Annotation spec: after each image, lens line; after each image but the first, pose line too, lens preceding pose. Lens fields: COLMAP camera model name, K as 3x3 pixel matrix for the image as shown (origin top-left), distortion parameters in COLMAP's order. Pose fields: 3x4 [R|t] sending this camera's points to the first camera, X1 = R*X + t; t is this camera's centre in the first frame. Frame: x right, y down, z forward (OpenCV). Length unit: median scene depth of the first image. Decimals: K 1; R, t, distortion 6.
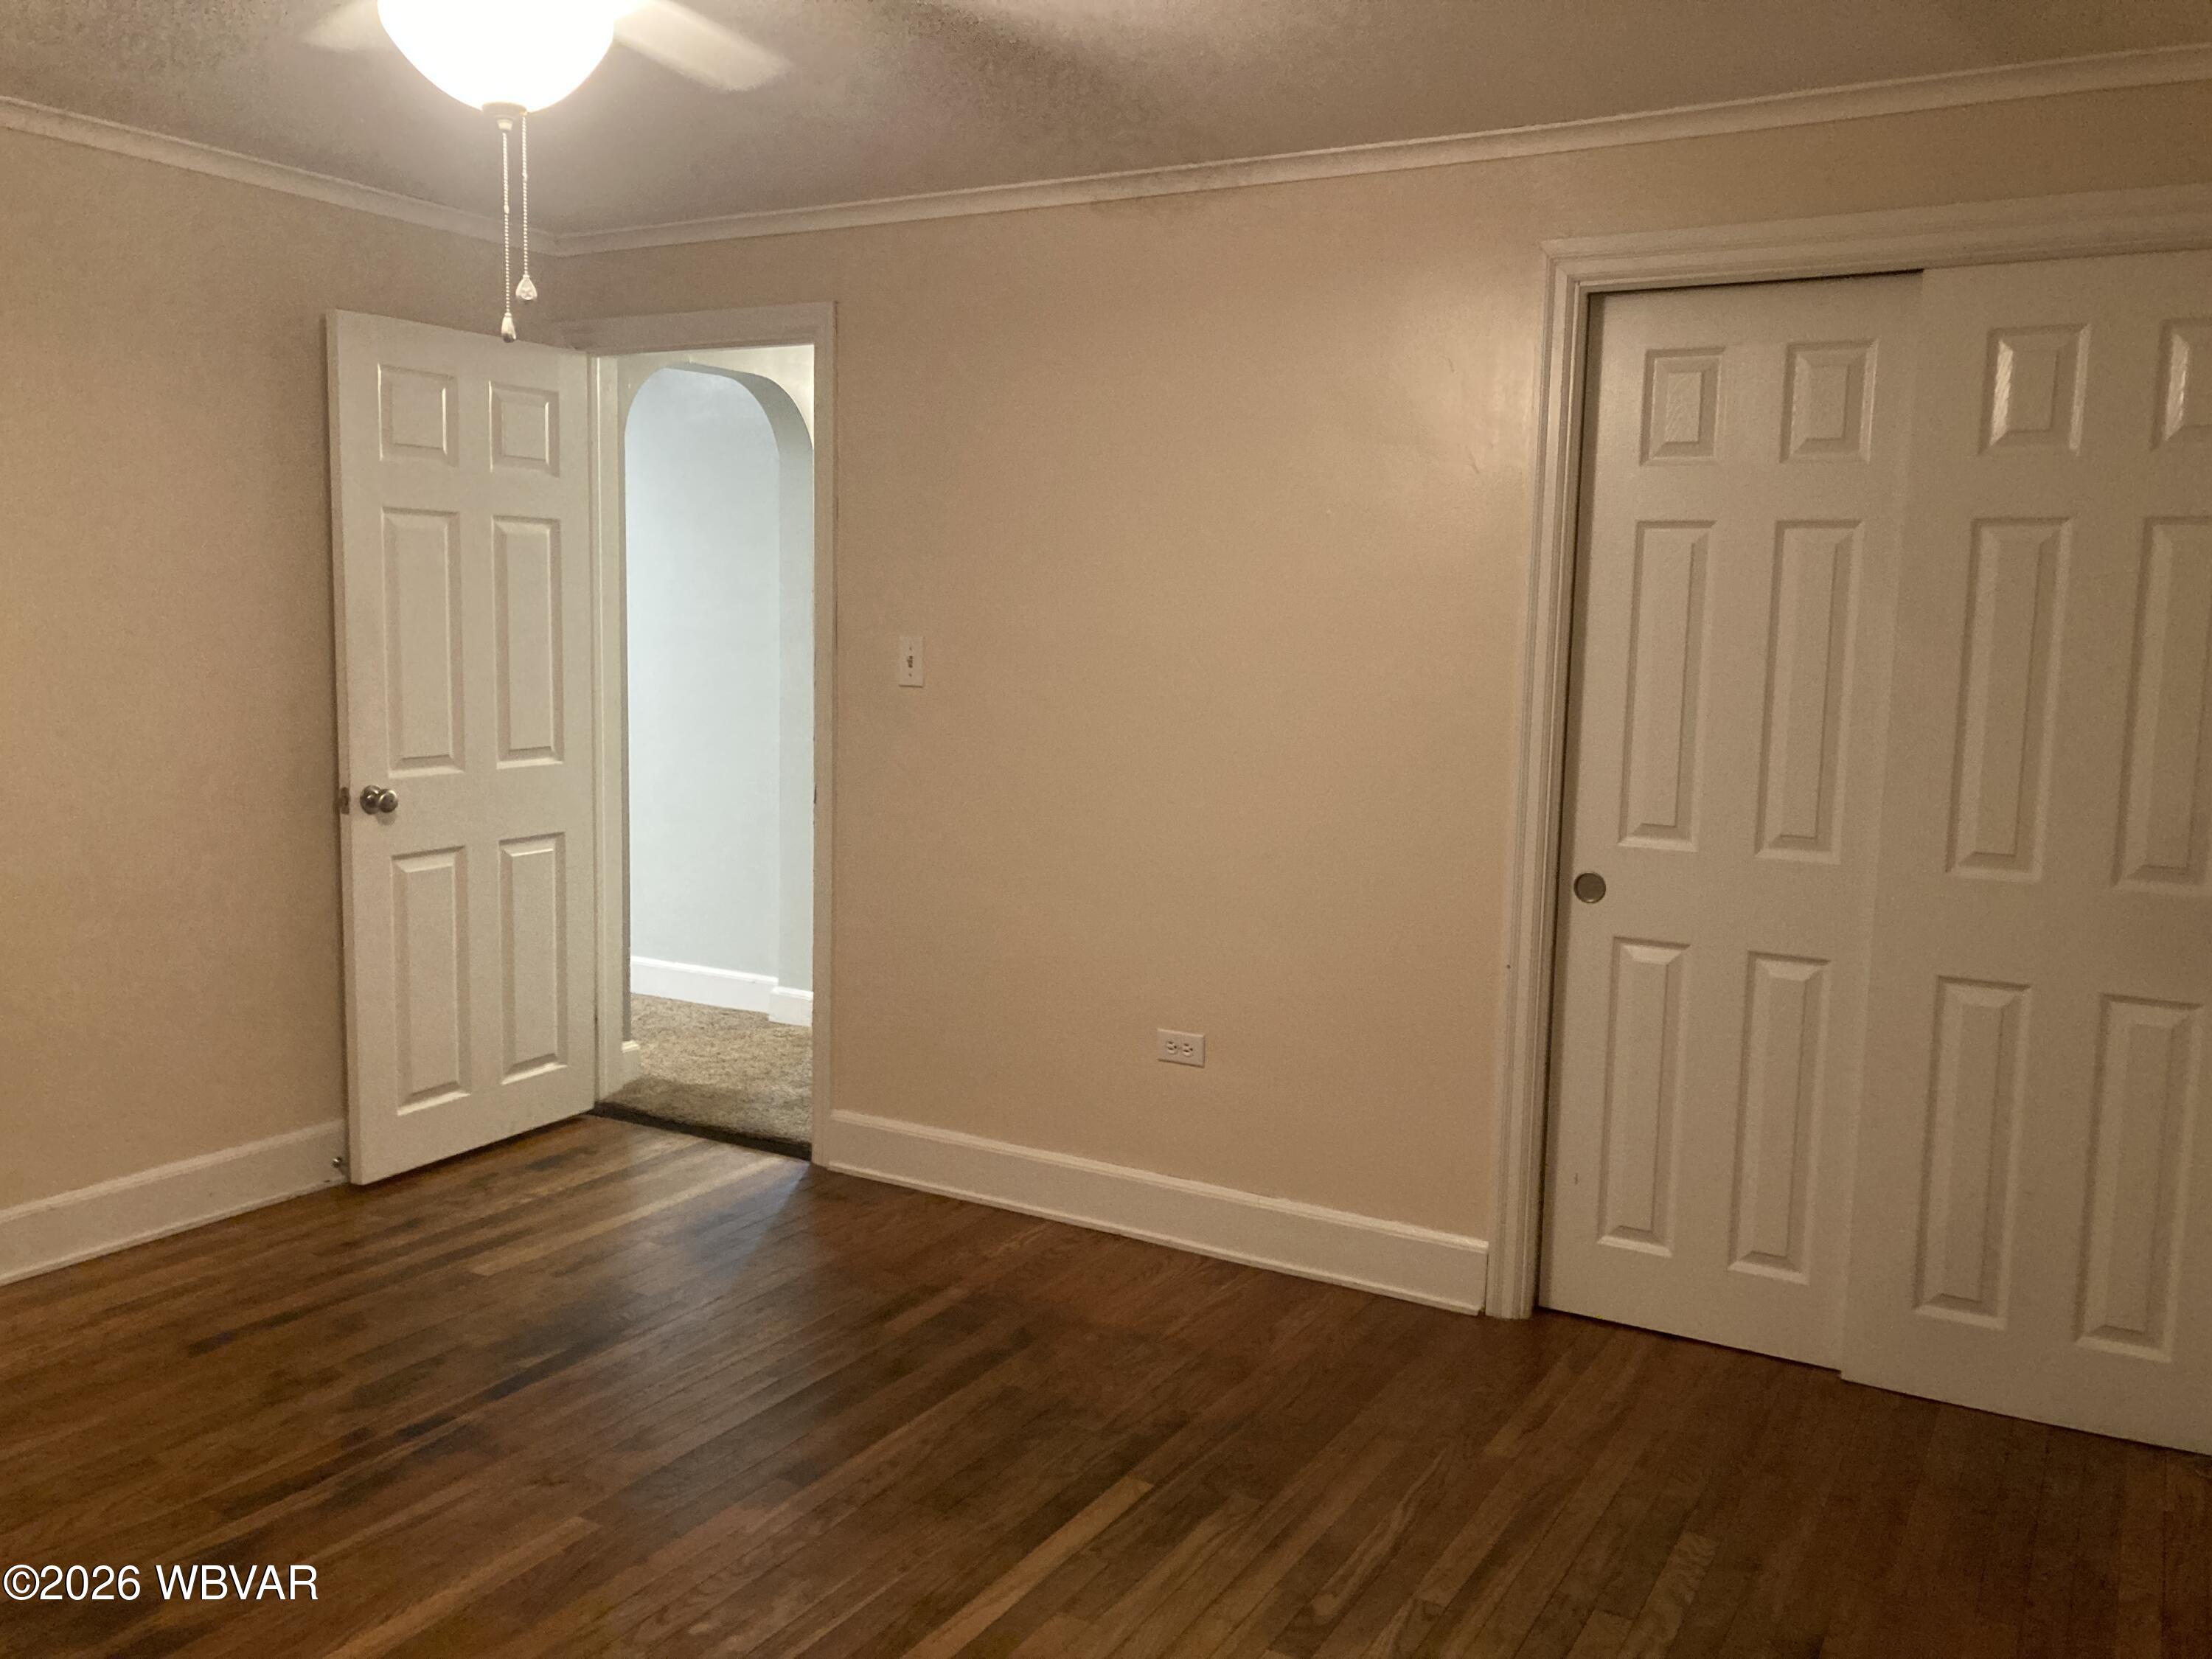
lens RADIAL K [[1835.3, 0, 1104.3], [0, 1835.3, 828.3], [0, 0, 1]] dist [0.045234, -0.039504]
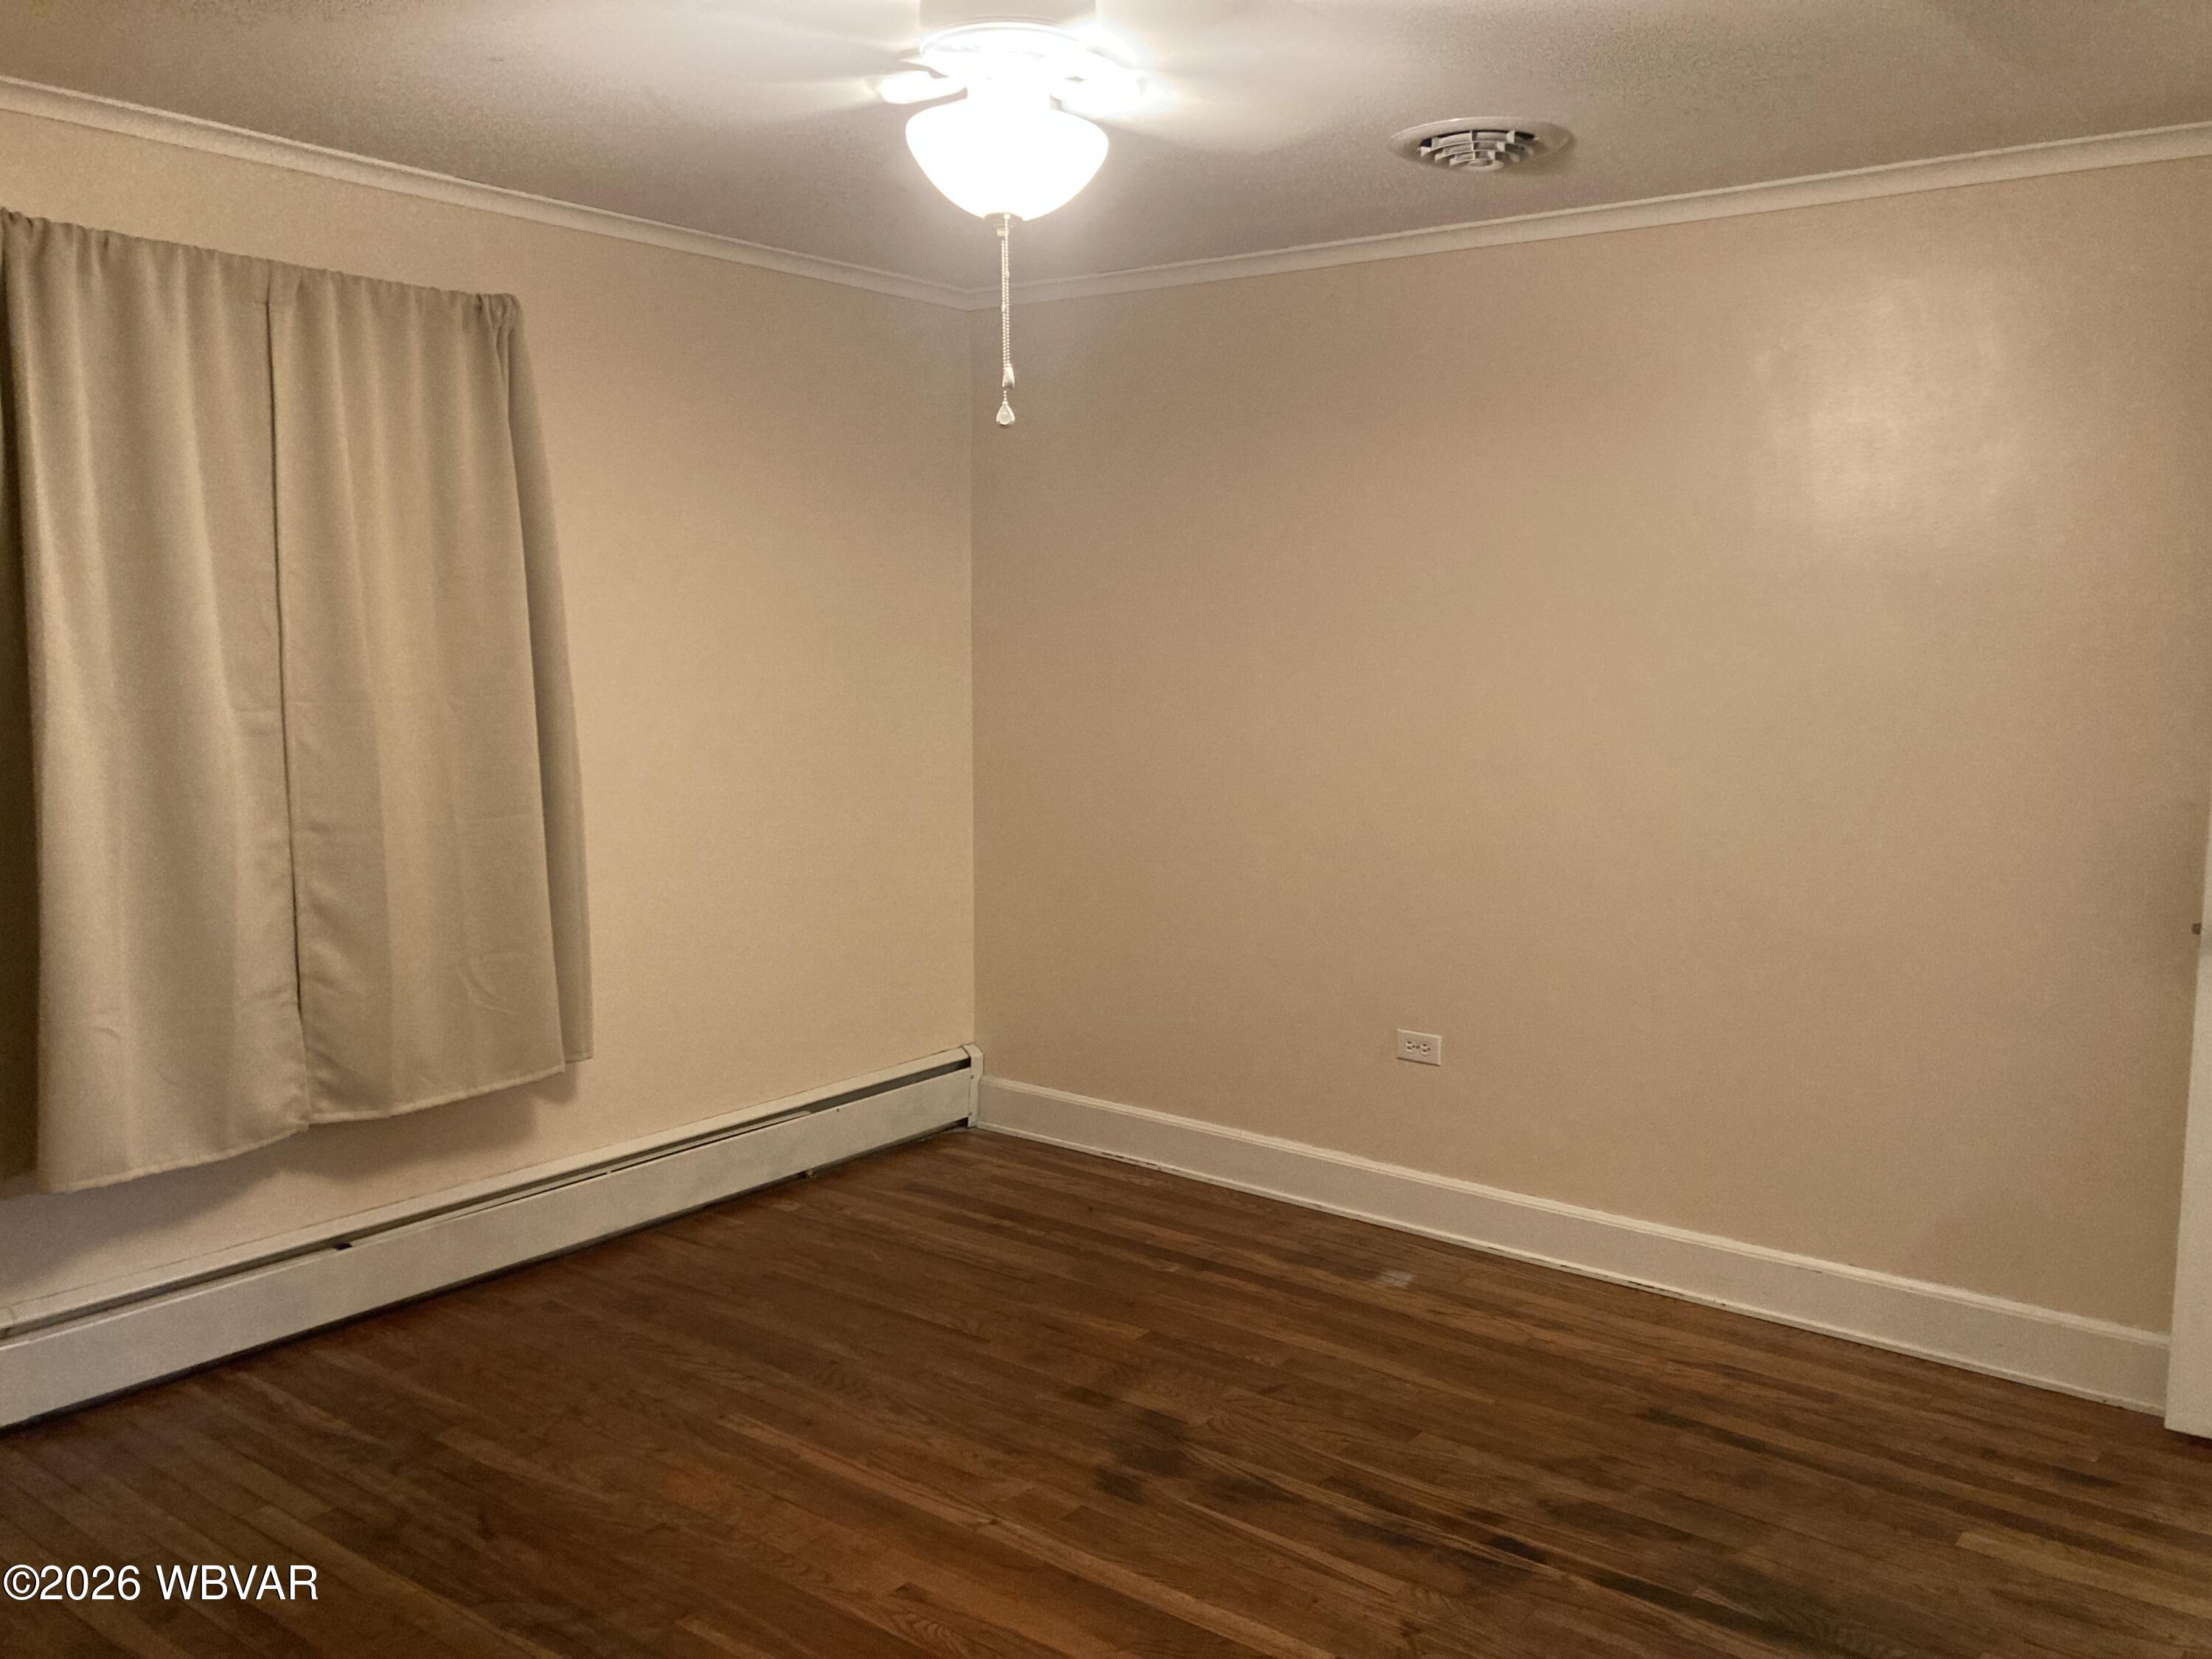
lens RADIAL K [[1835.3, 0, 1108.0], [0, 1835.3, 827.7], [0, 0, 1]] dist [0.045234, -0.039504]
pose [[-0.139420, 0.088979, -0.986228, 0.501714], [-0.130019, 0.985687, 0.107311, -0.098970], [0.981660, 0.143190, -0.125856, 0.788754]]
